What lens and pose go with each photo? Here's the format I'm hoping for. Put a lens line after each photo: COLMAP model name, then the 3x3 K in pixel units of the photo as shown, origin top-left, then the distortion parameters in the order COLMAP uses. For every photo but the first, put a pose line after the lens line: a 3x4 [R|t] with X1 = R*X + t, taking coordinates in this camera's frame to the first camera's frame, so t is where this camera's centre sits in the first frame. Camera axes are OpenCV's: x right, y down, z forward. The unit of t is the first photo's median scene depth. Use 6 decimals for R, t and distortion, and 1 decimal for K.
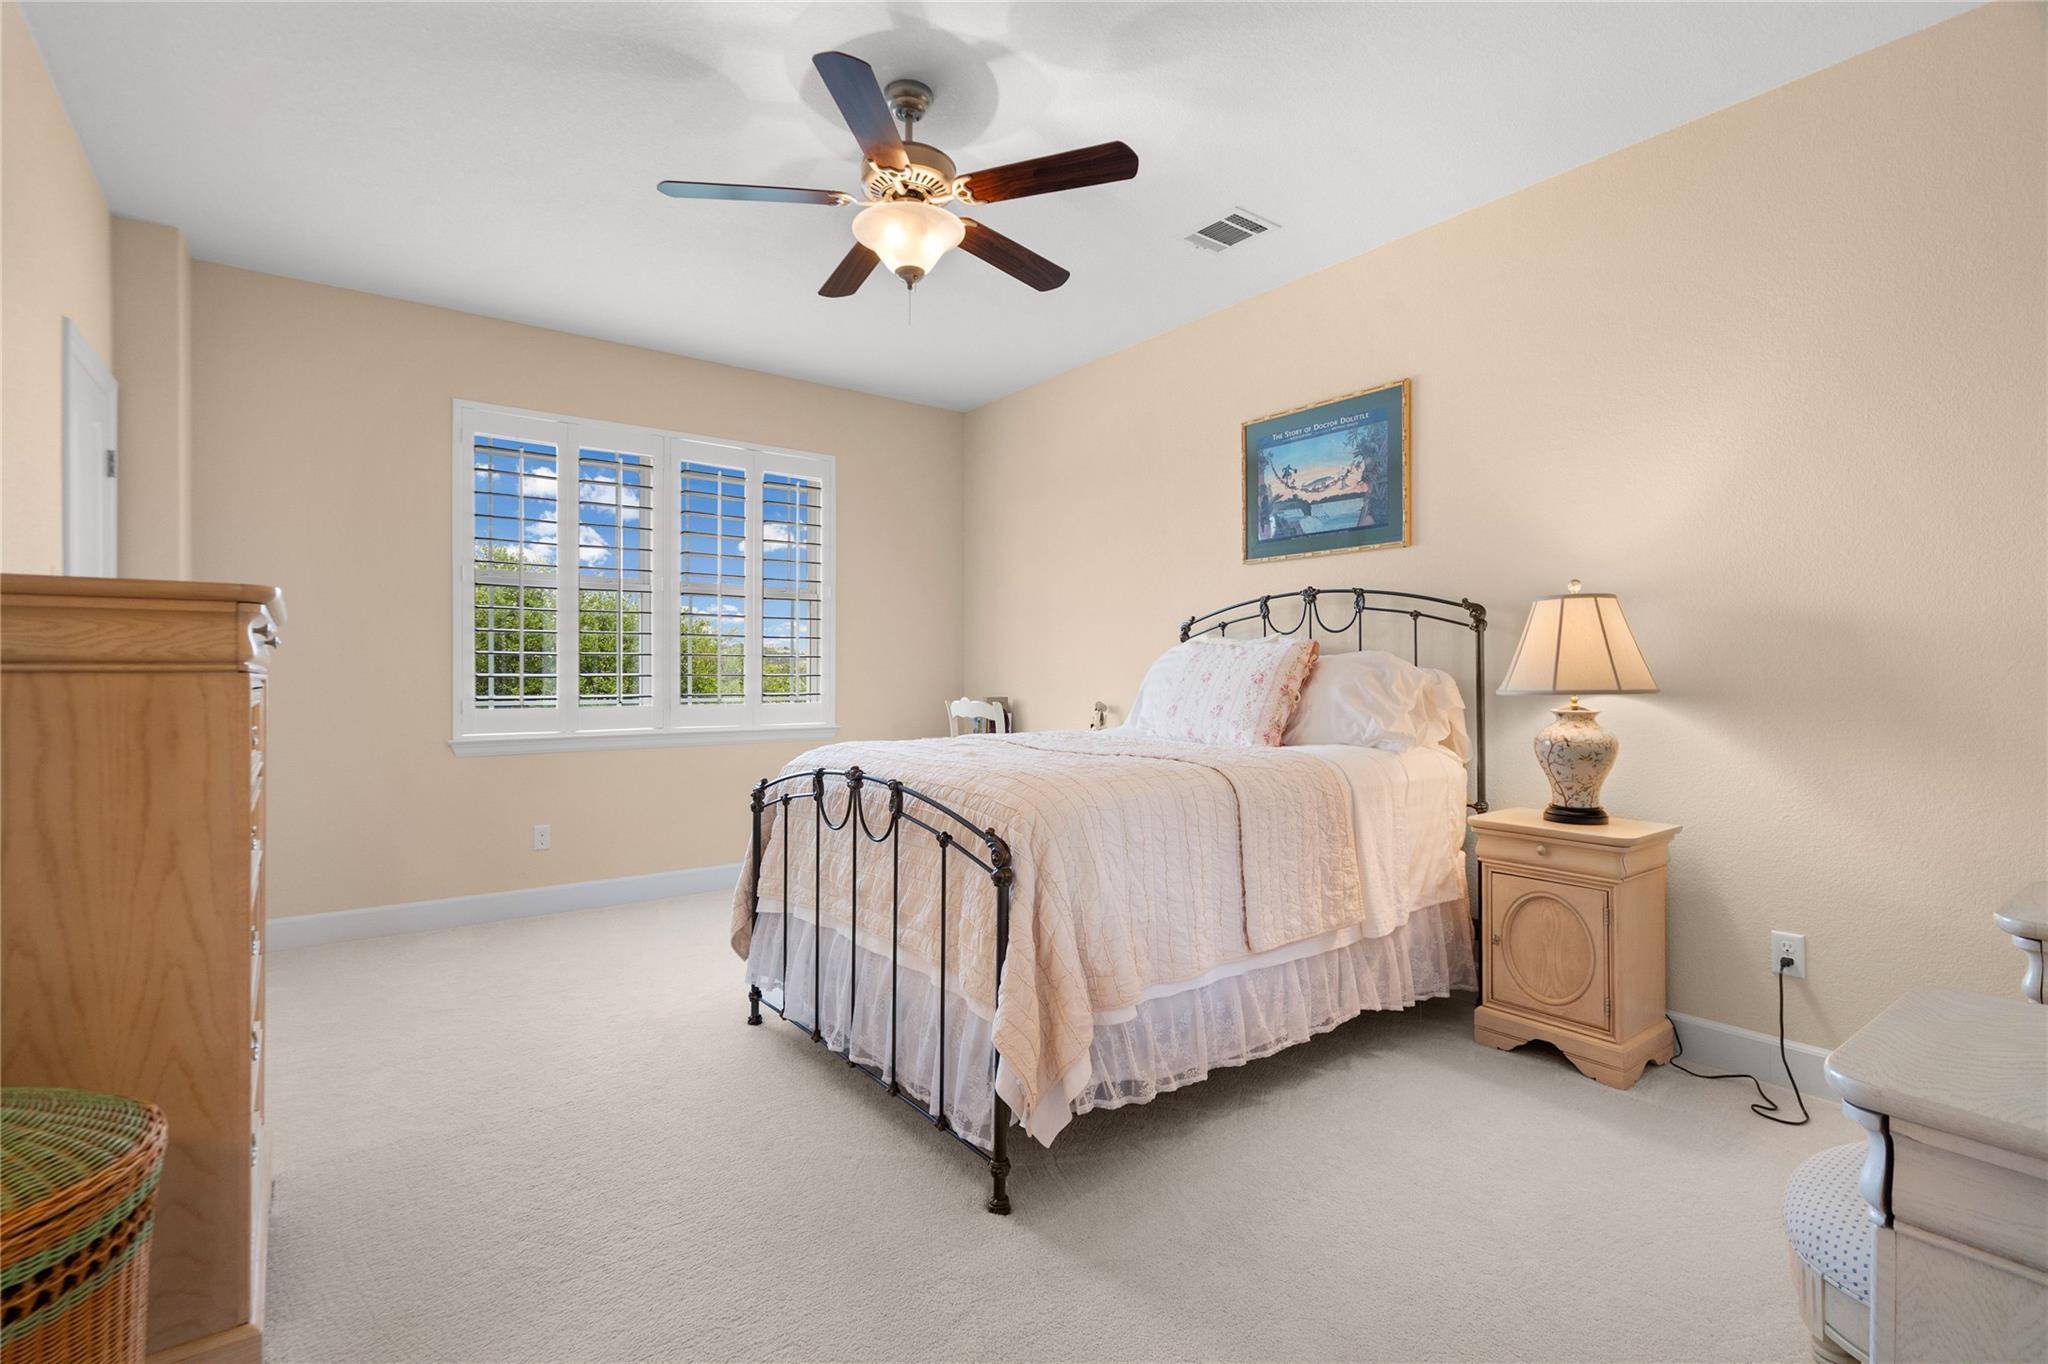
lens RADIAL K [[944.0, 0, 1015.4], [0, 944.0, 691.3], [0, 0, 1]] dist [-0.002905, 0.000039]
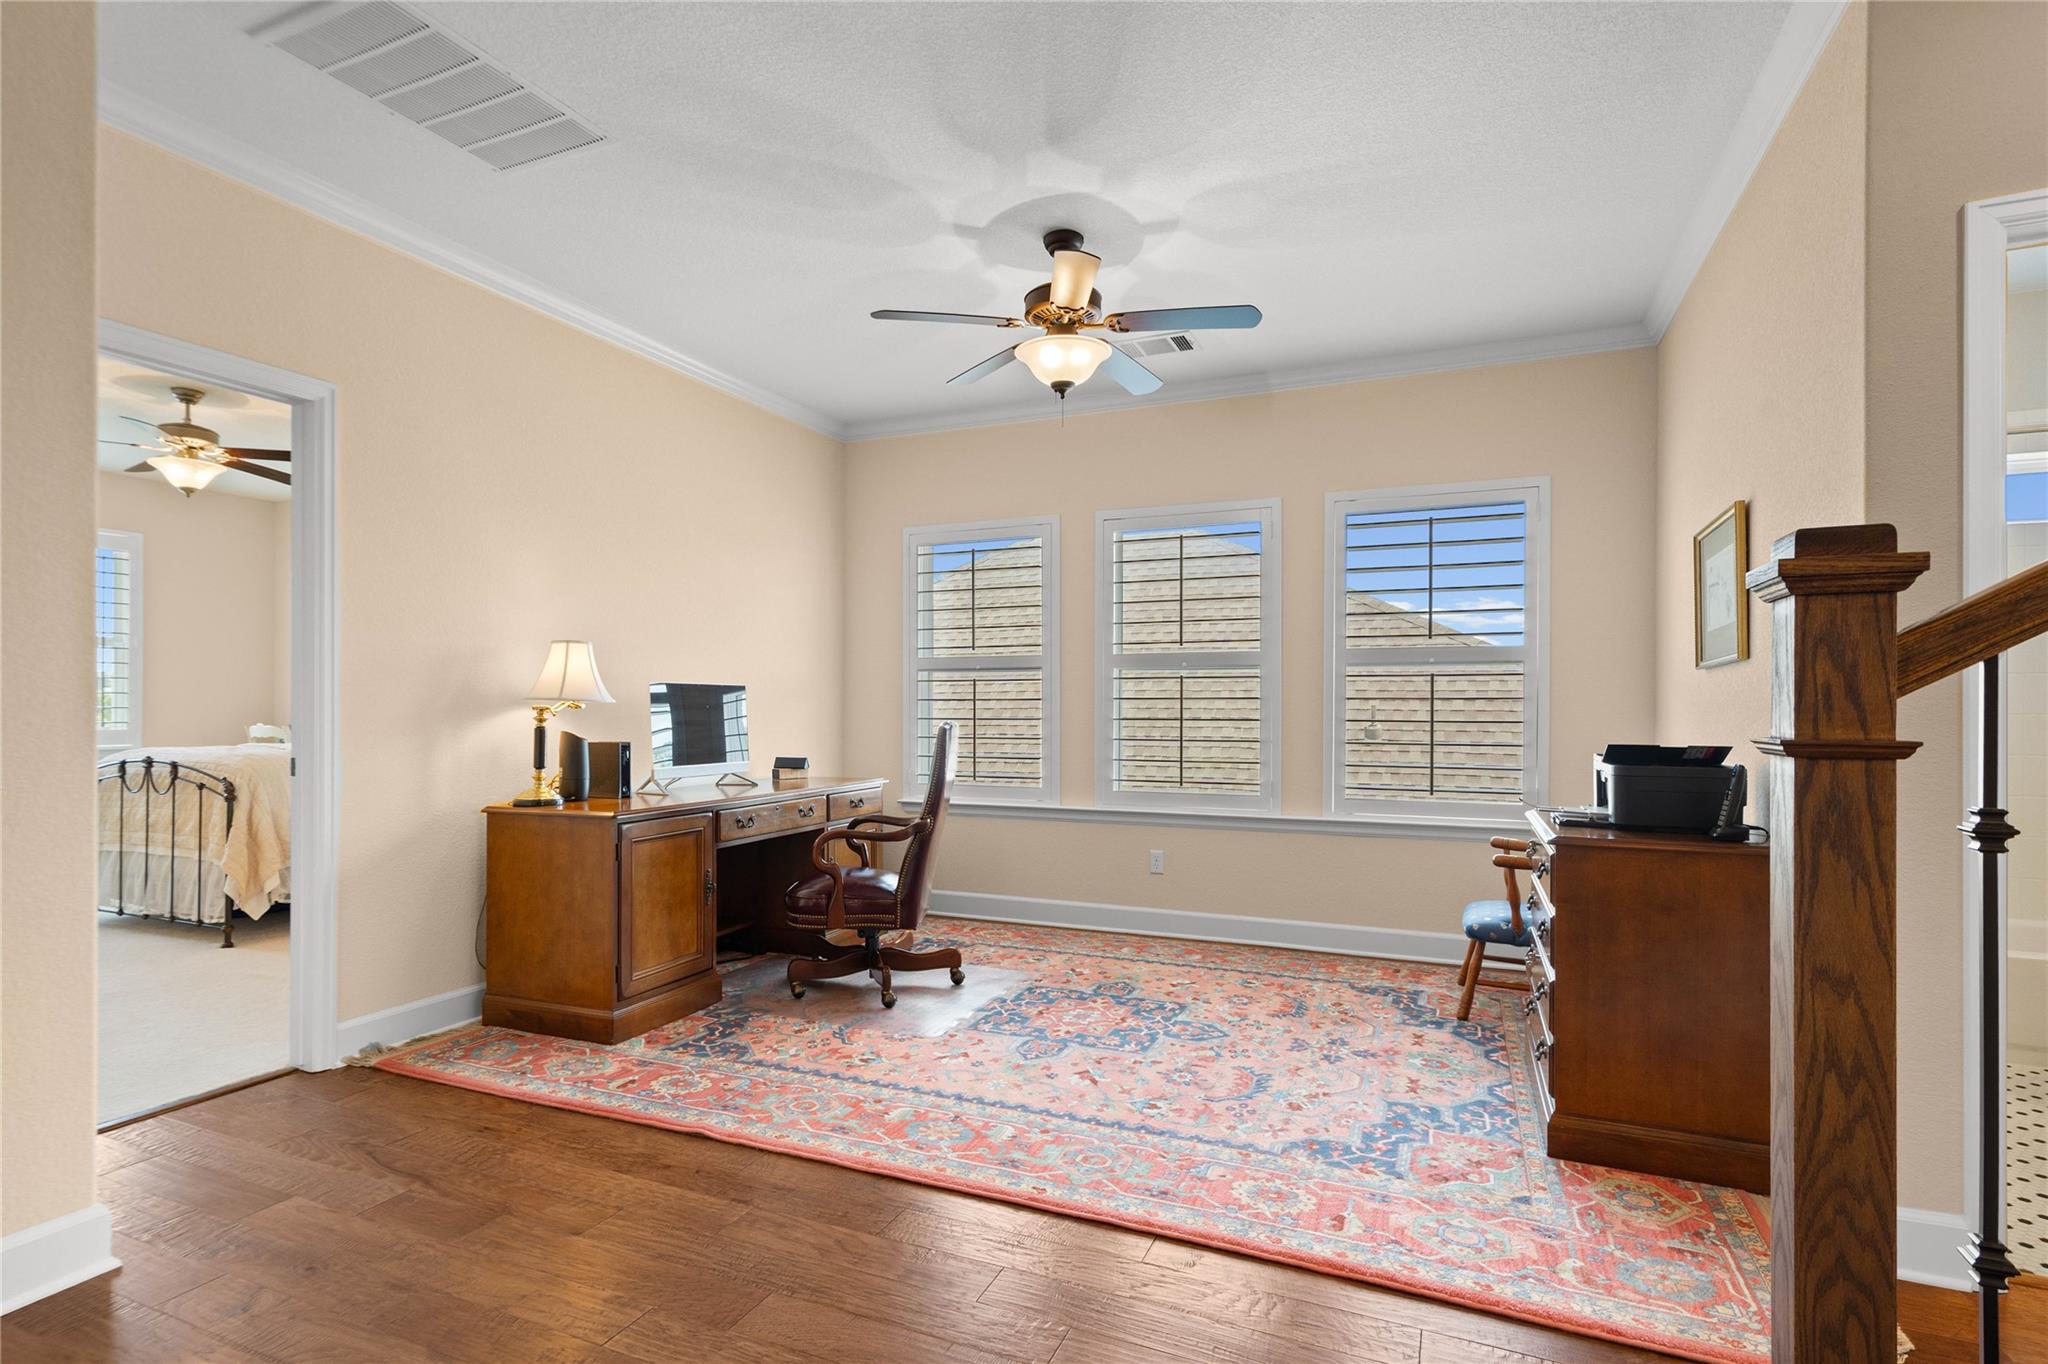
lens RADIAL K [[1023.3, 0, 1020.0], [0, 1023.3, 706.7], [0, 0, 1]] dist [0.002044, -0.000022]
pose [[0.870668, -0.000322, 0.491871, 0.378713], [0.008166, 0.999871, -0.013801, 0.026596], [-0.491803, 0.016033, 0.870559, -1.824870]]
